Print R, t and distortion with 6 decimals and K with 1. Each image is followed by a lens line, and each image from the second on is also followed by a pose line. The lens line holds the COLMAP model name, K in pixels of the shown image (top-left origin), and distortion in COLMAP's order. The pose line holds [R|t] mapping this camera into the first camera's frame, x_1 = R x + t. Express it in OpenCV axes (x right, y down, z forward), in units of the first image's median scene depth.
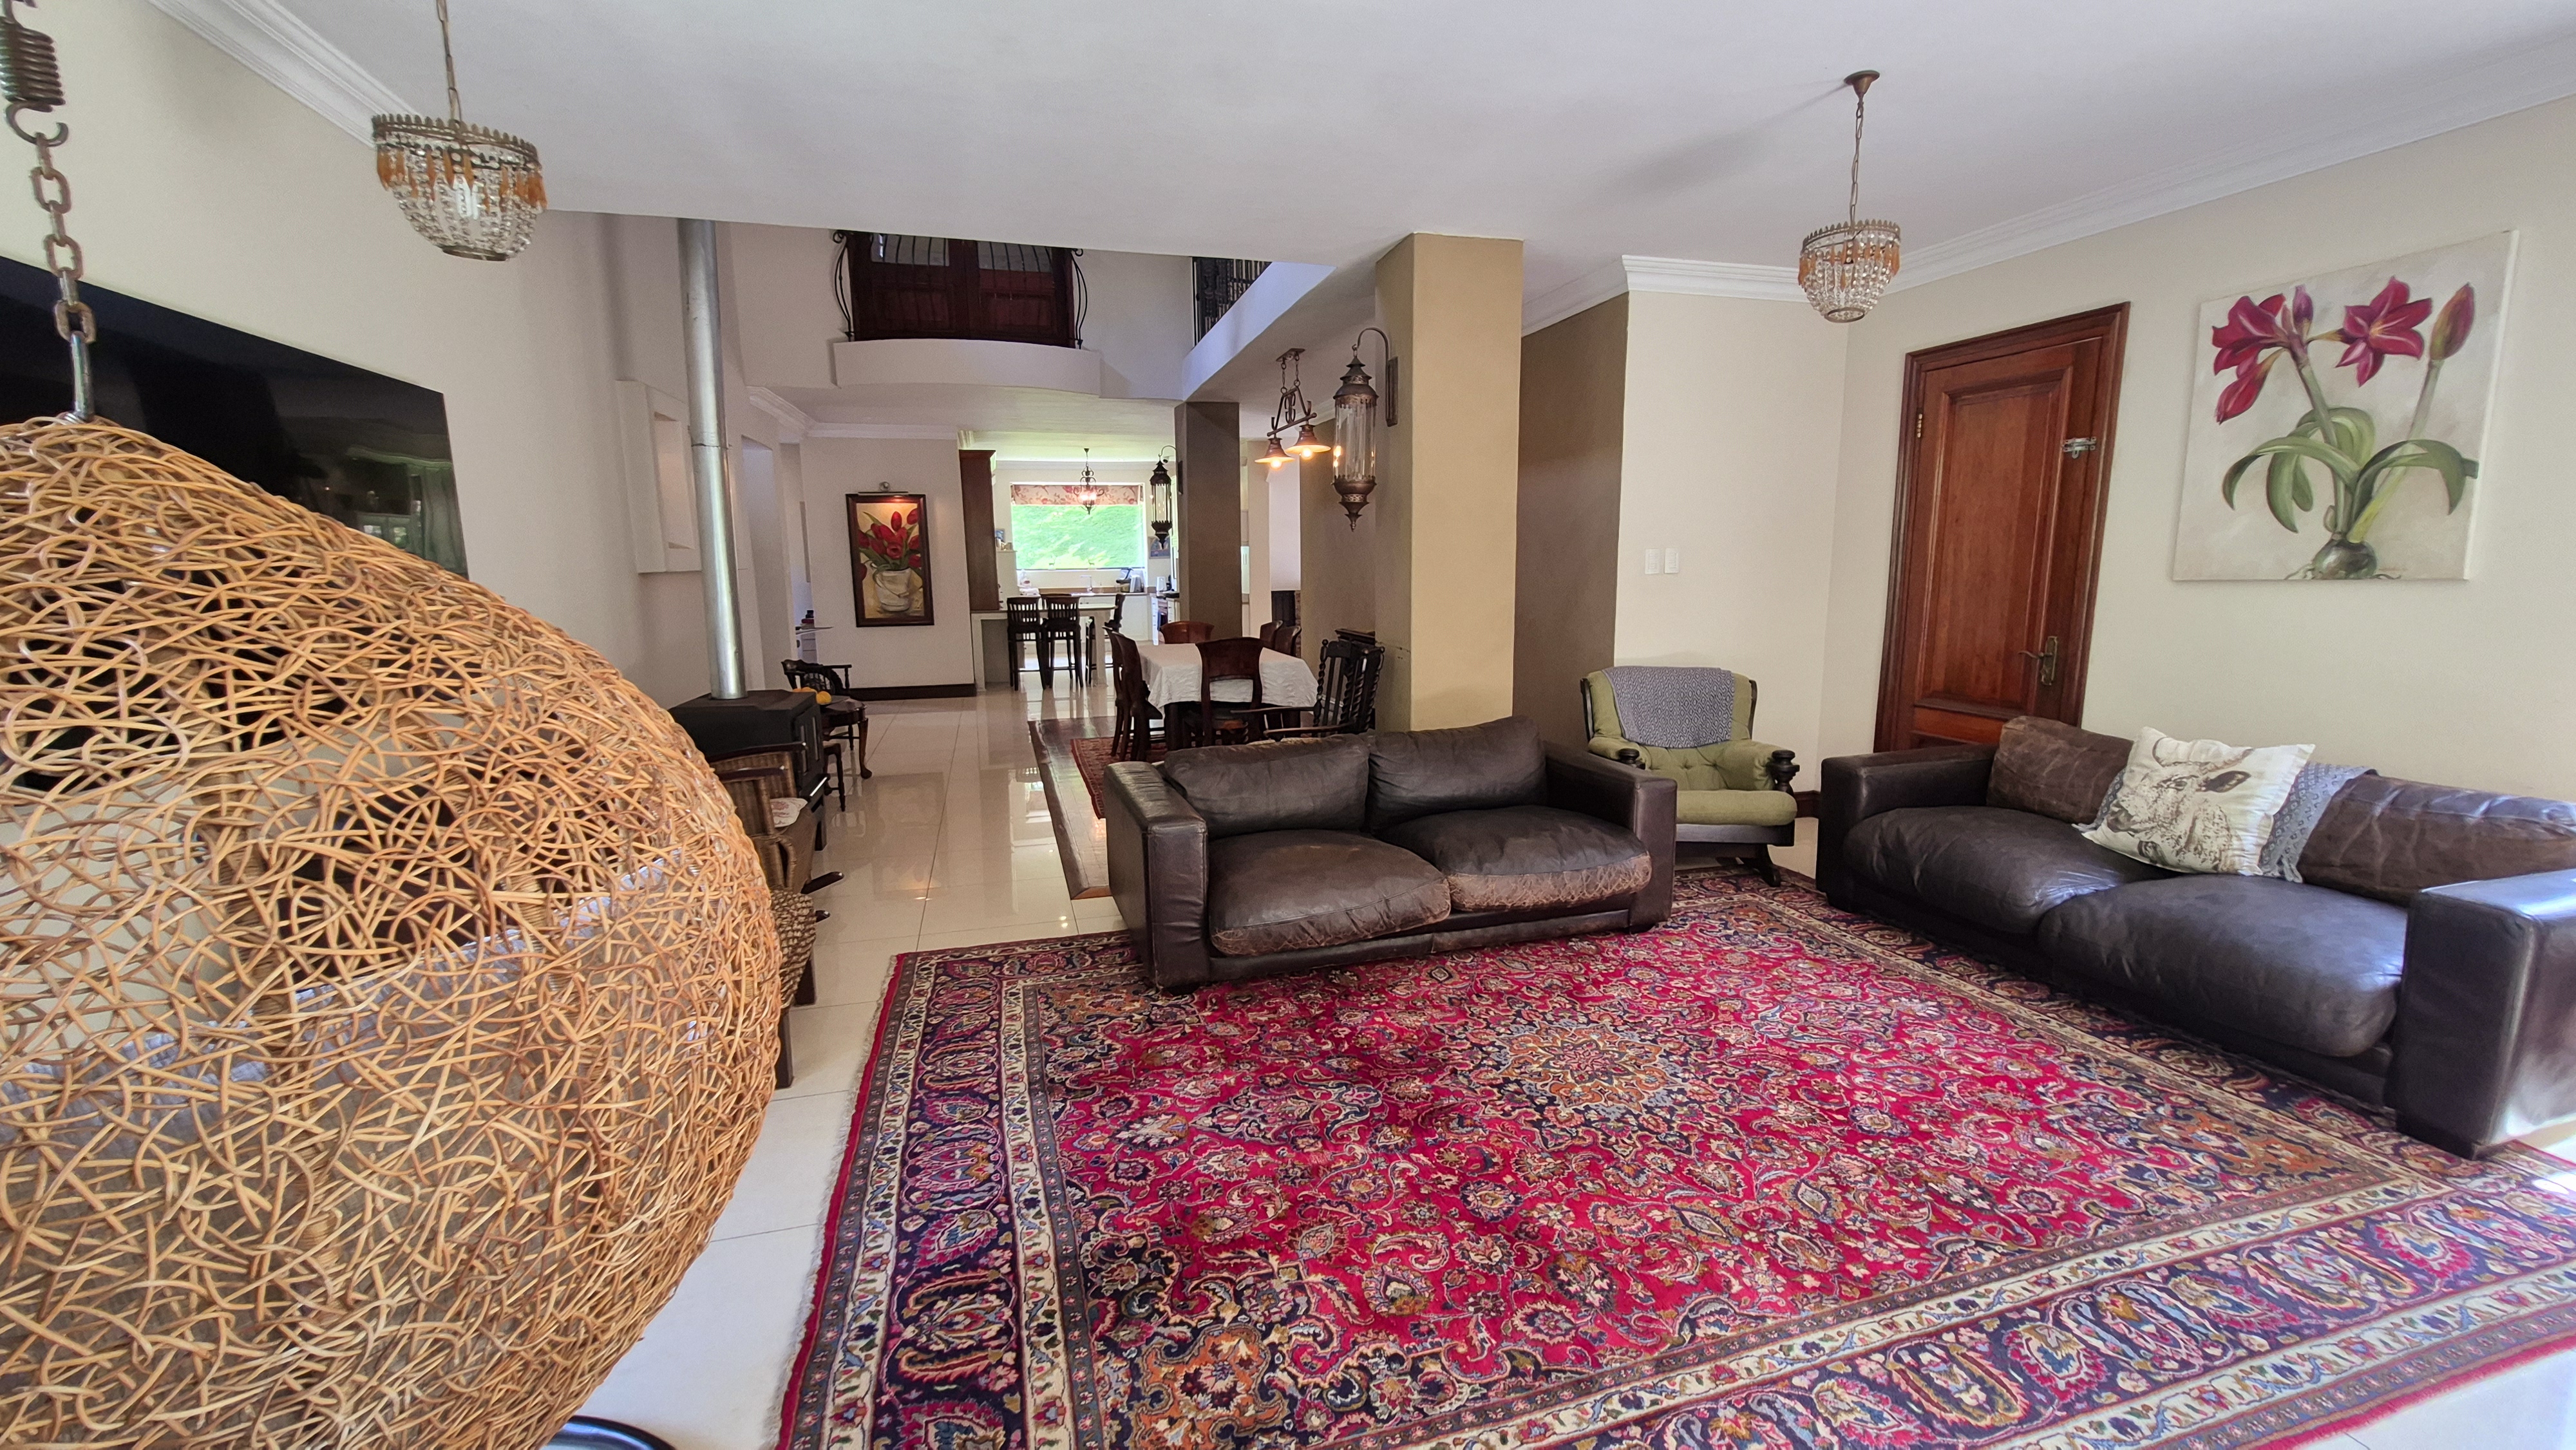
lens RADIAL K [[1018.0, 0, 1290.5], [0, 1018.0, 715.4], [0, 0, 1]] dist [0.003026, 0.000552]
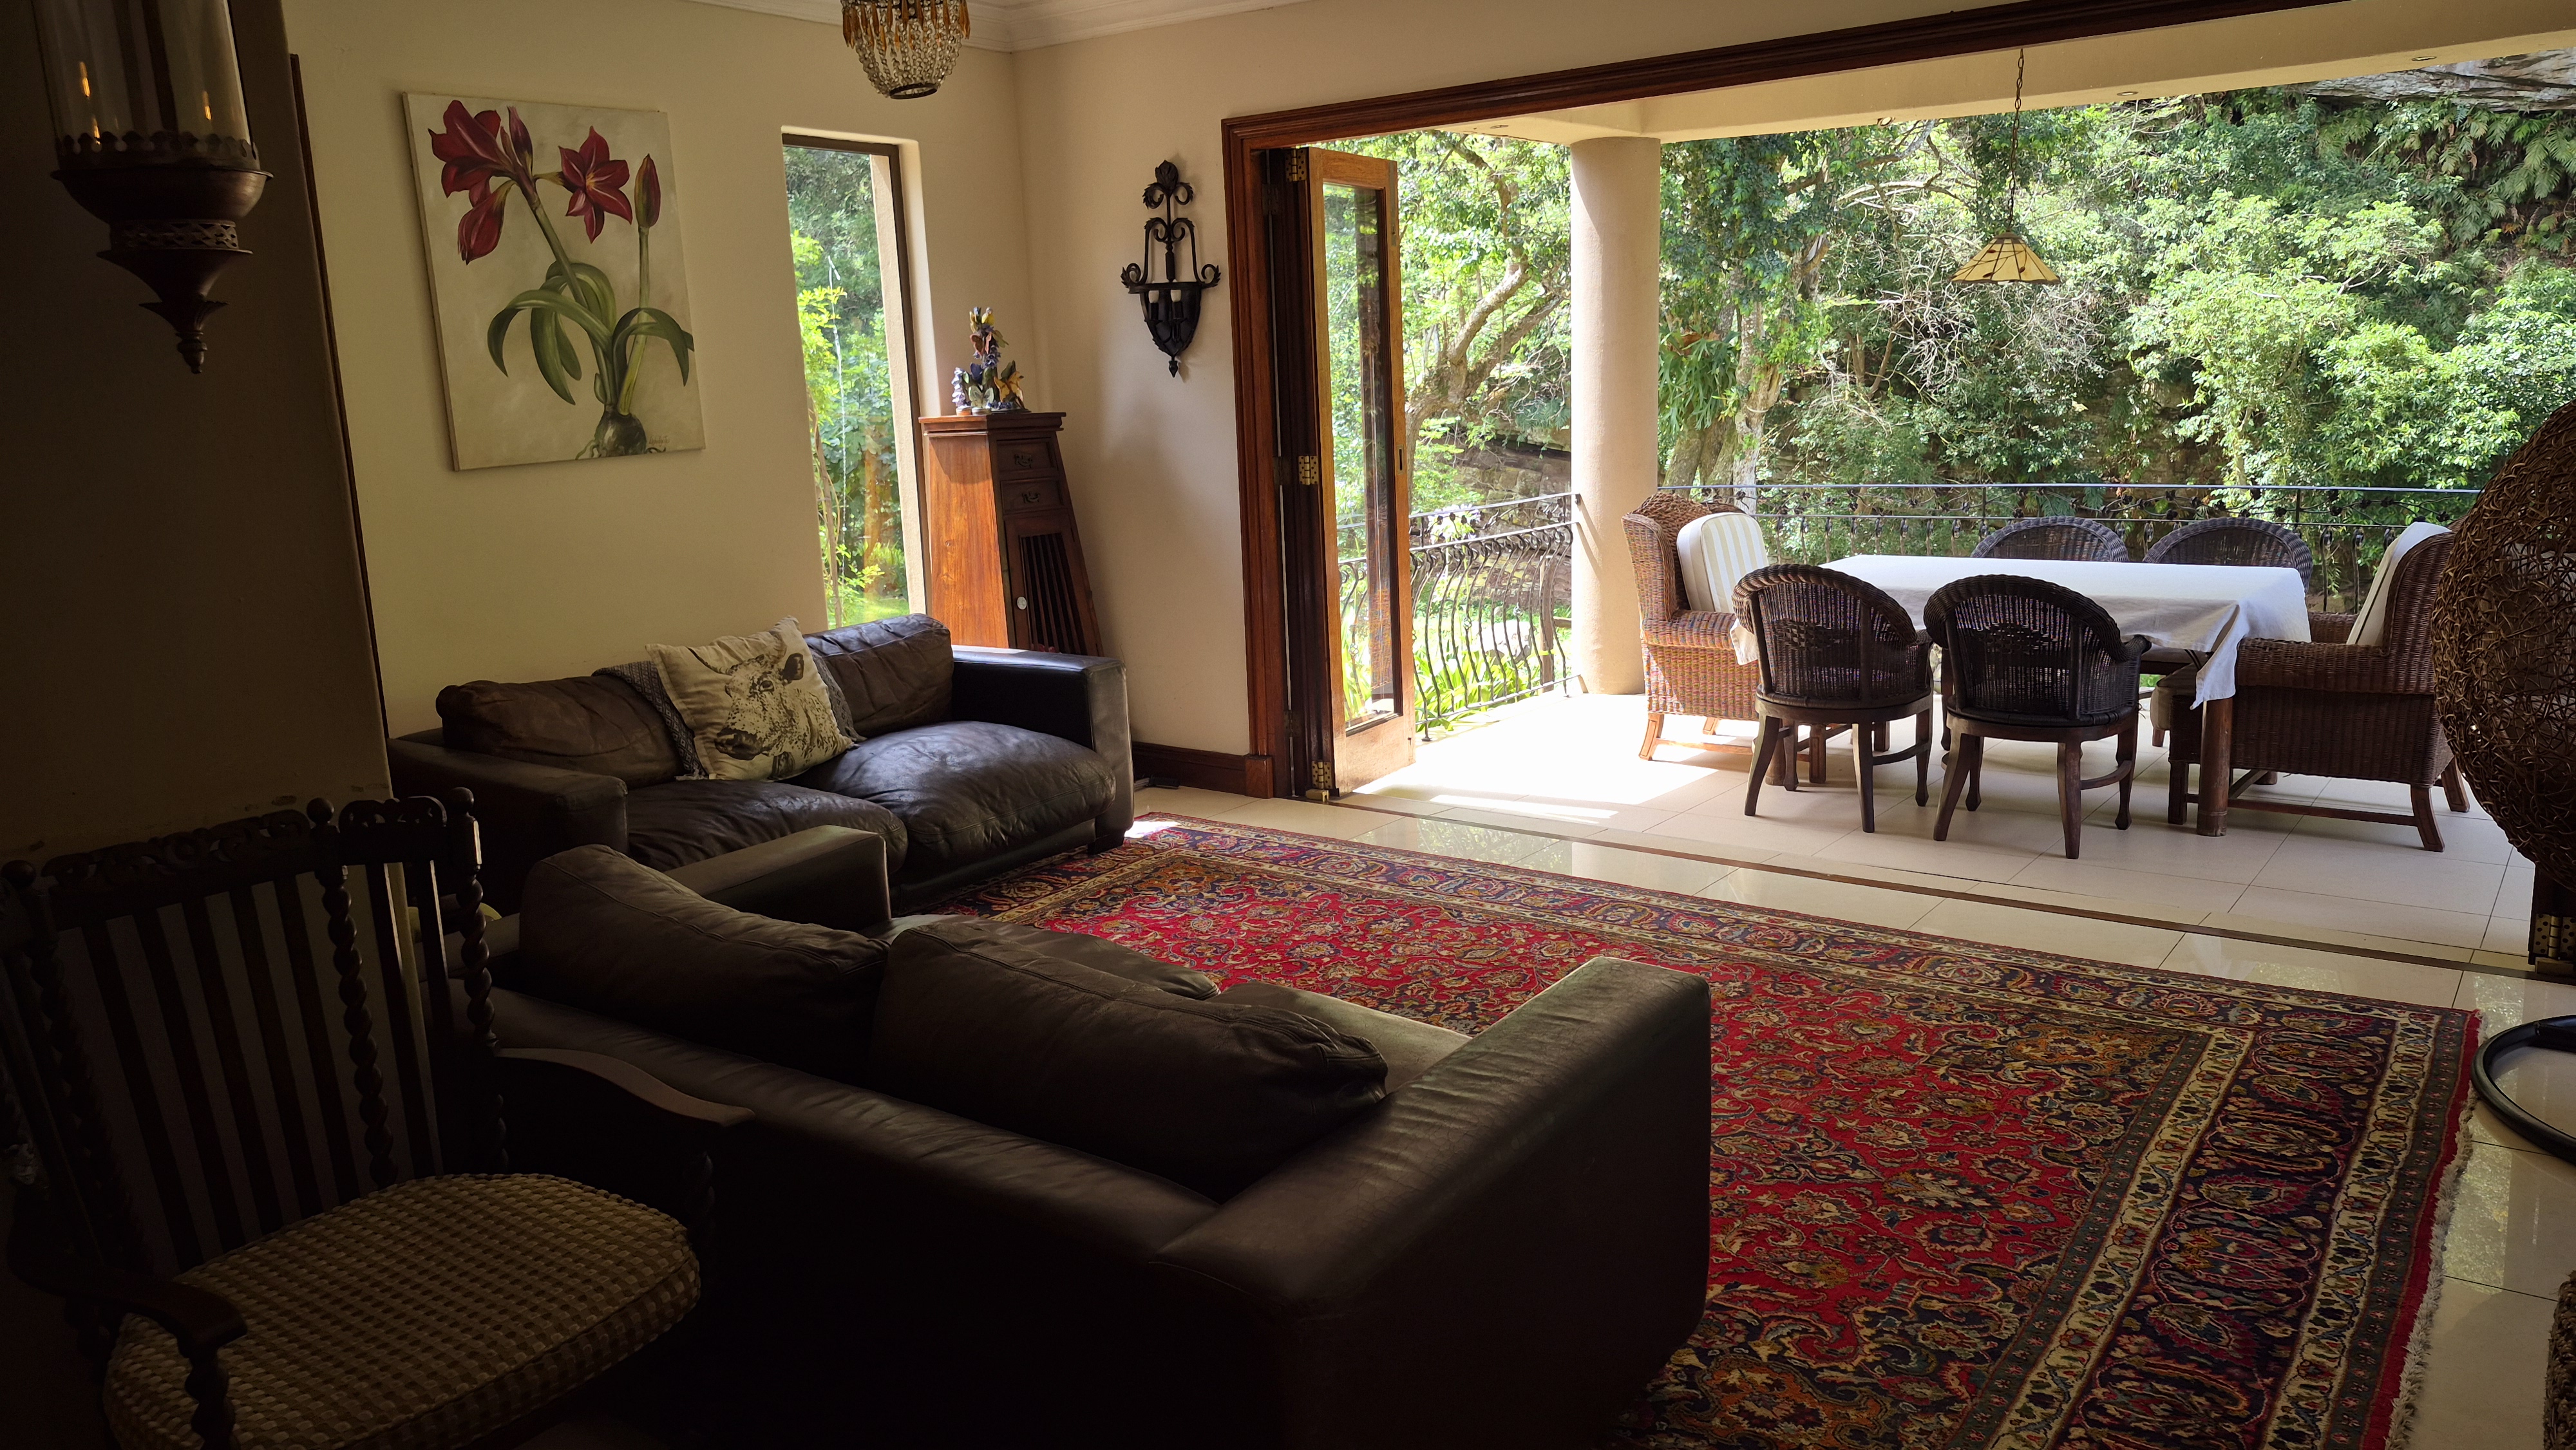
lens RADIAL K [[1797.3, 0, 1277.9], [0, 1797.3, 729.8], [0, 0, 1]] dist [0.053929, -0.060309]
pose [[-0.600013, -0.126895, 0.789862, -0.672813], [0.167158, 0.945659, 0.278904, -0.272134], [-0.782332, 0.299377, -0.546196, 1.604567]]
